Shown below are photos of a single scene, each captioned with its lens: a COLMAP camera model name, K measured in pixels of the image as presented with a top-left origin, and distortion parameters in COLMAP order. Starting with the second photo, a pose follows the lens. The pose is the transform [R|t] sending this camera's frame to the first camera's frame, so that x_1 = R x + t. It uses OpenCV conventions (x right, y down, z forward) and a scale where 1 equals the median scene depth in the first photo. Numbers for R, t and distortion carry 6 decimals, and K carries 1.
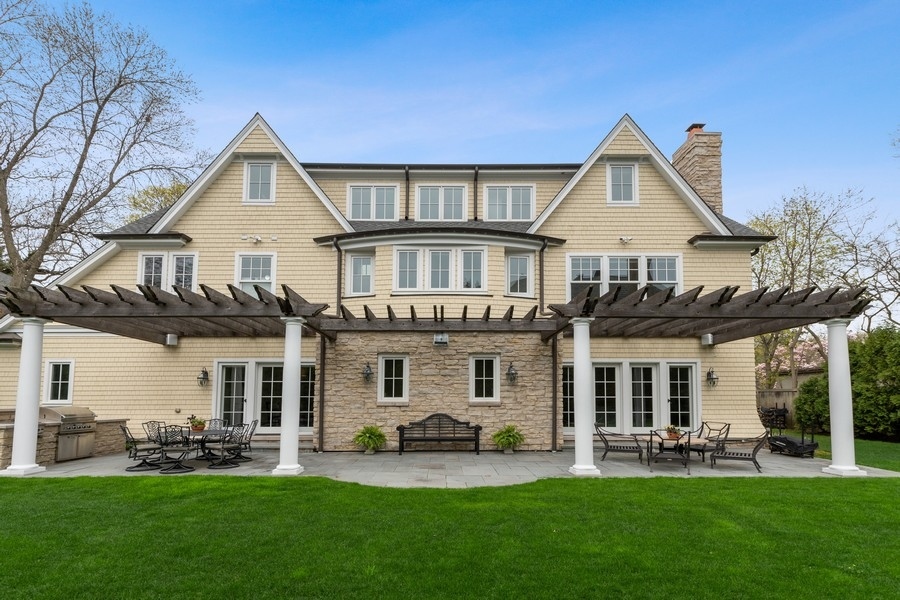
lens RADIAL K [[367.7, 0, 449.0], [0, 367.7, 318.0], [0, 0, 1]] dist [0.001161, 0.000014]
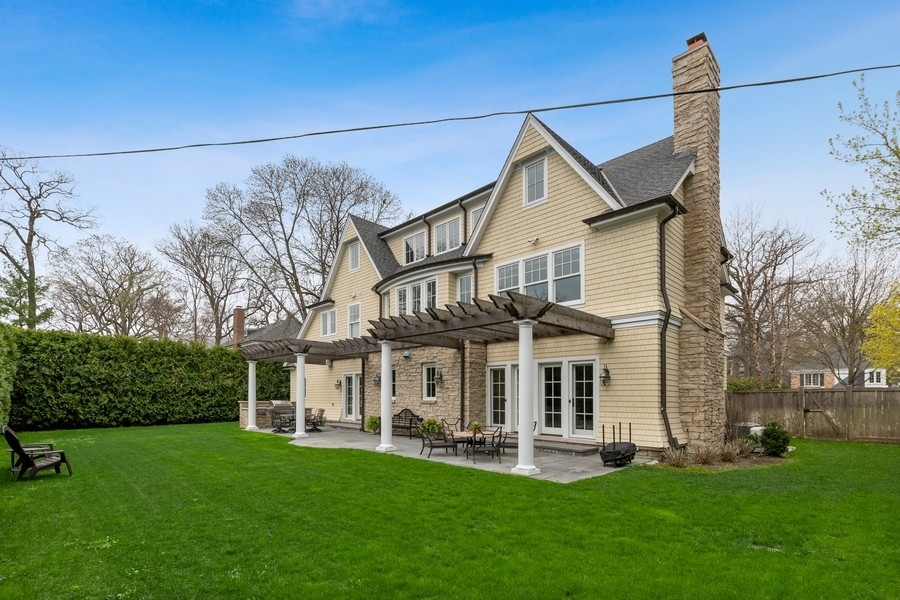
lens RADIAL K [[404.8, 0, 431.4], [0, 404.8, 298.4], [0, 0, 1]] dist [0.000575, -0.000174]
pose [[0.694161, -0.165700, -0.700488, 1.092741], [0.144864, 0.985392, -0.089538, 0.002263], [0.705092, -0.039322, 0.708025, 0.007963]]
